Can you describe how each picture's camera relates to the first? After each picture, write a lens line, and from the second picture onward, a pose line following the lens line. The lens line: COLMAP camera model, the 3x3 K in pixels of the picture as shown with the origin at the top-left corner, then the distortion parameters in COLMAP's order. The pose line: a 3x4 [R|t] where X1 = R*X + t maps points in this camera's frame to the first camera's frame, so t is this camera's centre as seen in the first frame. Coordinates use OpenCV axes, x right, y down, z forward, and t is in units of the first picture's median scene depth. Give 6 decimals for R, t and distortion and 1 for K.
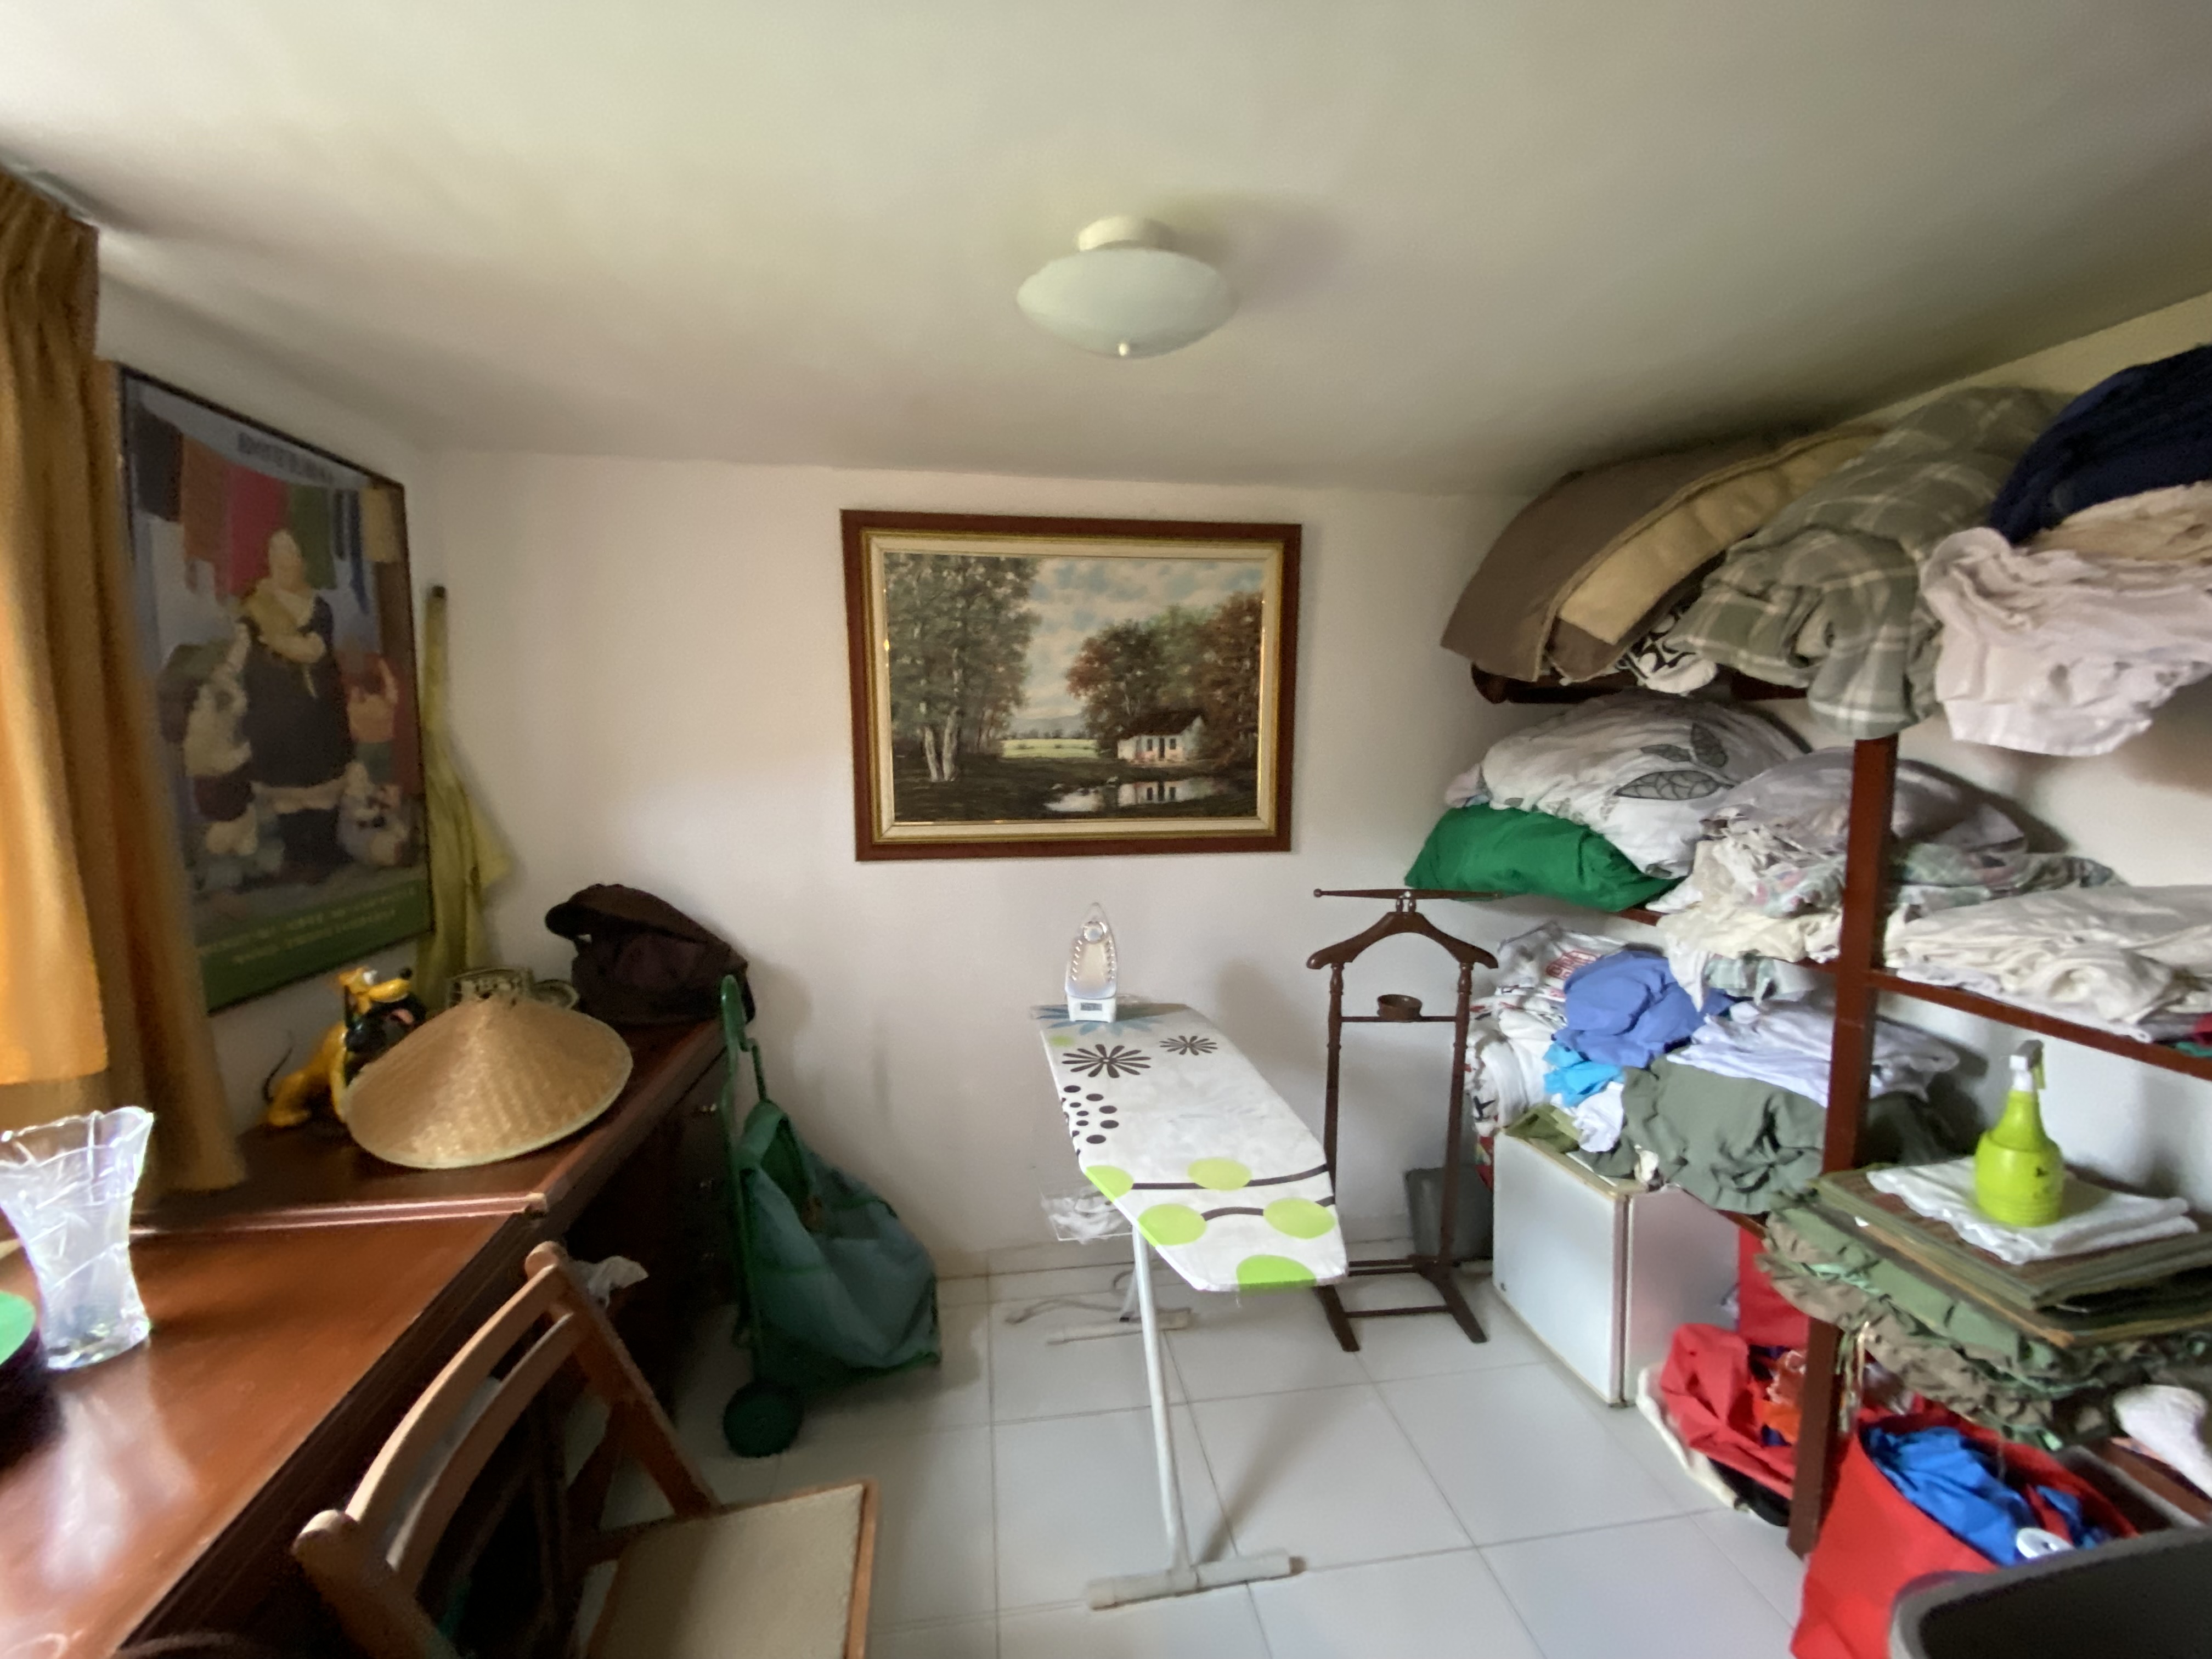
lens RADIAL K [[902.3, 0, 1112.3], [0, 902.3, 819.7], [0, 0, 1]] dist [-0.004918, -0.010204]
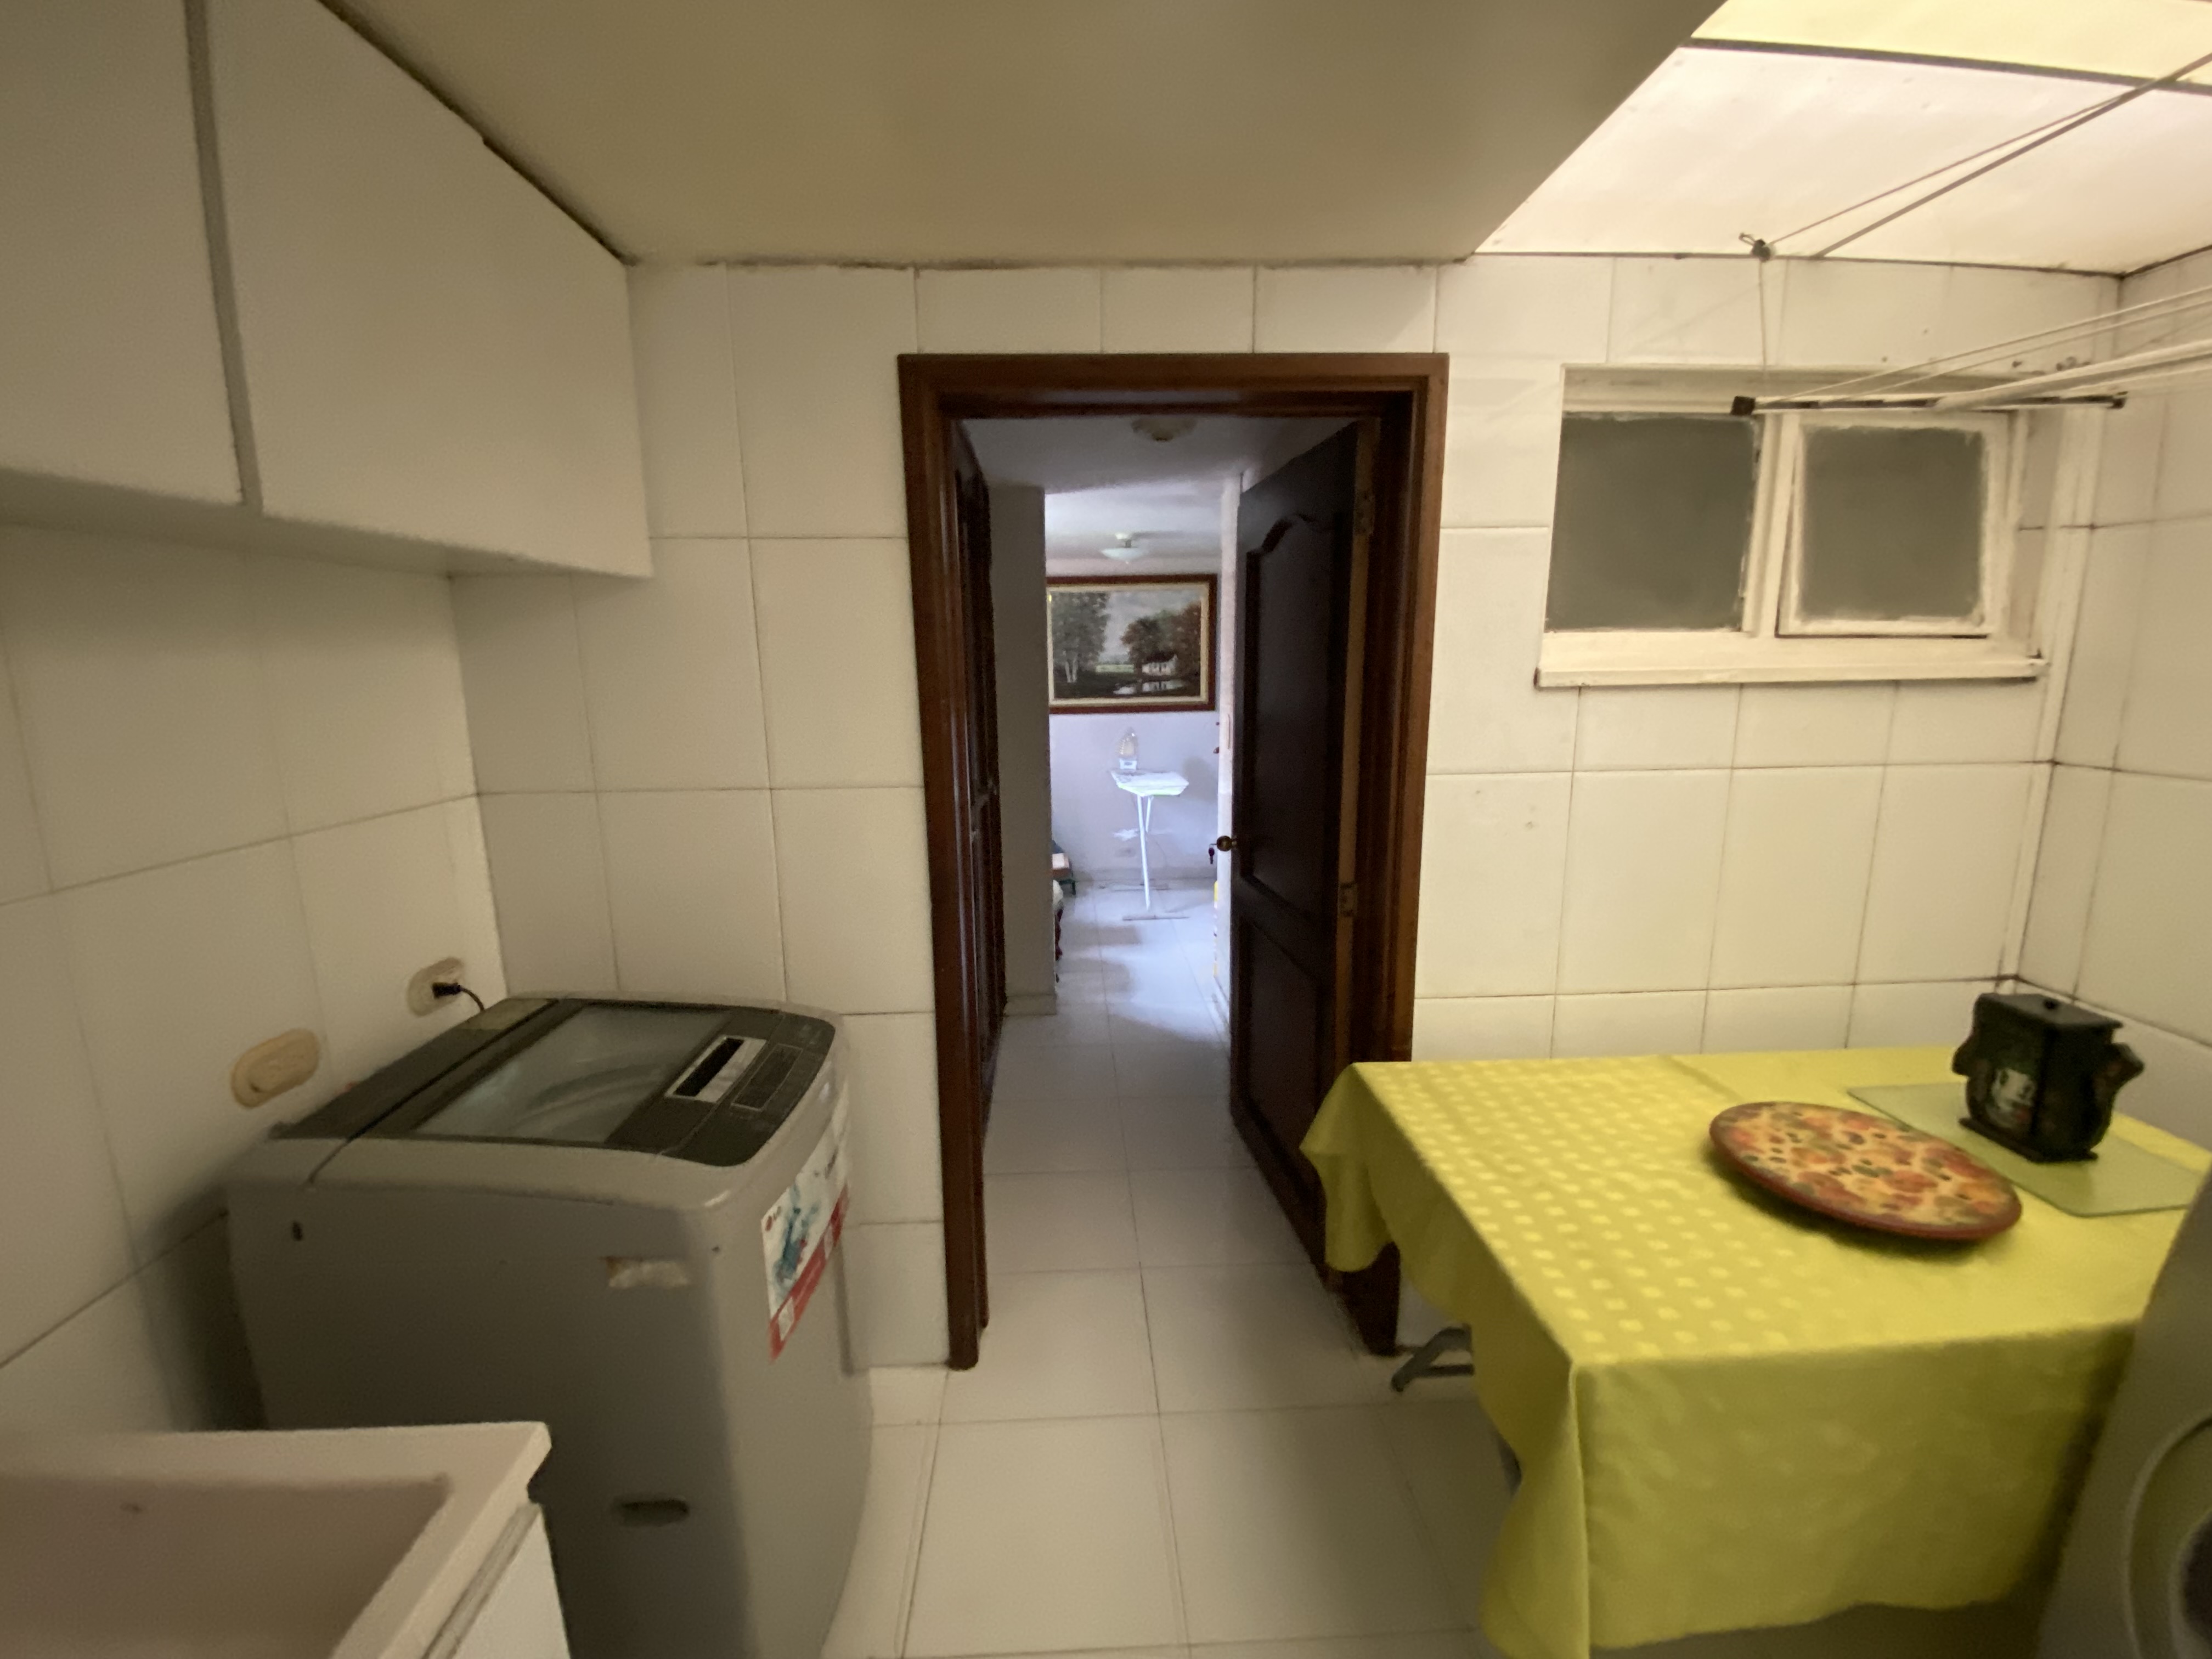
lens RADIAL K [[902.3, 0, 1104.7], [0, 902.3, 833.2], [0, 0, 1]] dist [-0.004918, -0.010204]
pose [[0.992164, 0.005291, -0.124833, 0.217135], [0.006065, 0.995886, 0.090414, 0.148855], [0.124798, -0.090463, 0.988050, -1.513065]]
